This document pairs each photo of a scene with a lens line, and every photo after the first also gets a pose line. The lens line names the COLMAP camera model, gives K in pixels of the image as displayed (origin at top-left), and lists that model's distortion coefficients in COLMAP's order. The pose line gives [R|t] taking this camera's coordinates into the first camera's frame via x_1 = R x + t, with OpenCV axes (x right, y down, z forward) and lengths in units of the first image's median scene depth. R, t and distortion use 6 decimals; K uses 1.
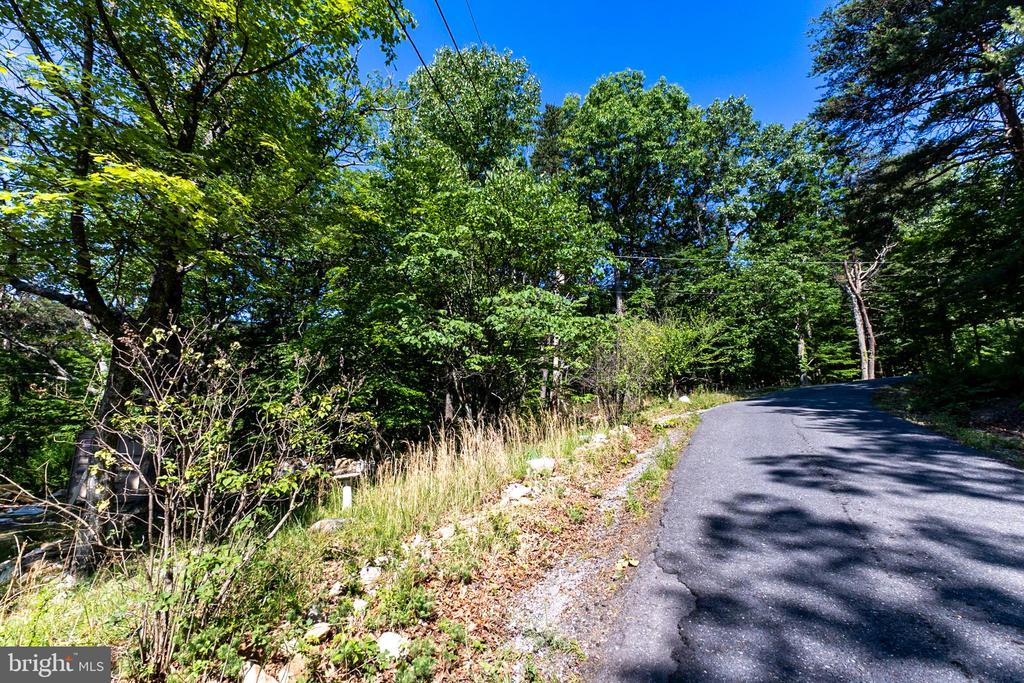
lens RADIAL K [[440.8, 0, 510.4], [0, 440.8, 341.1], [0, 0, 1]] dist [0.022729, -0.008137]
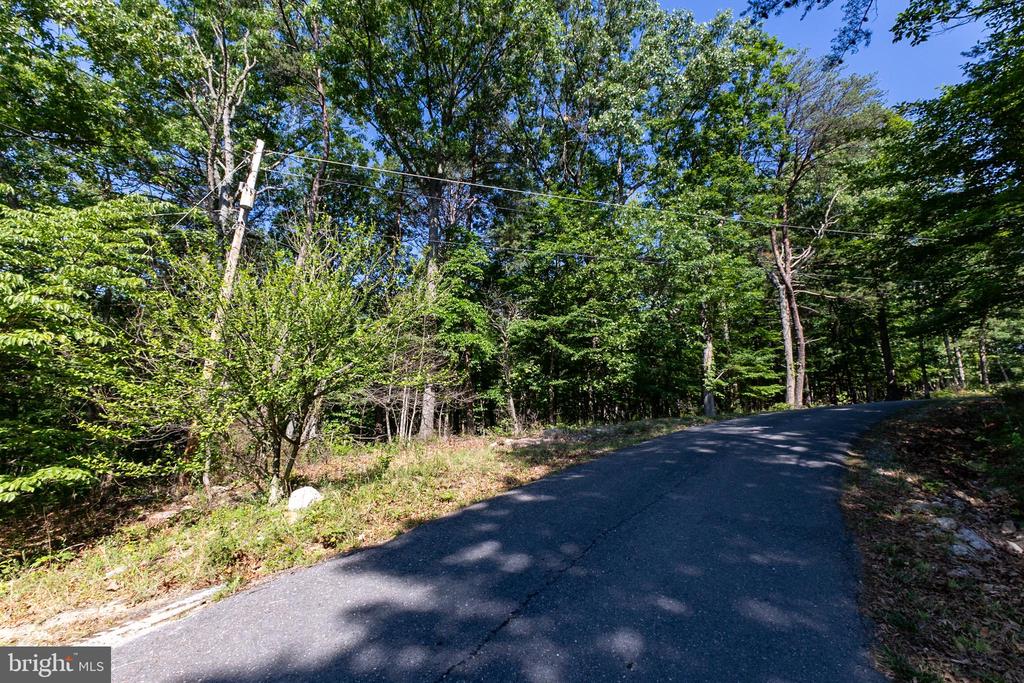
lens RADIAL K [[441.0, 0, 511.7], [0, 441.0, 349.5], [0, 0, 1]] dist [-0.000156, -0.008161]
pose [[0.992418, 0.037930, 0.116910, 0.263219], [-0.040511, 0.998983, 0.019775, 0.005632], [-0.116041, -0.024361, 0.992946, 0.348857]]
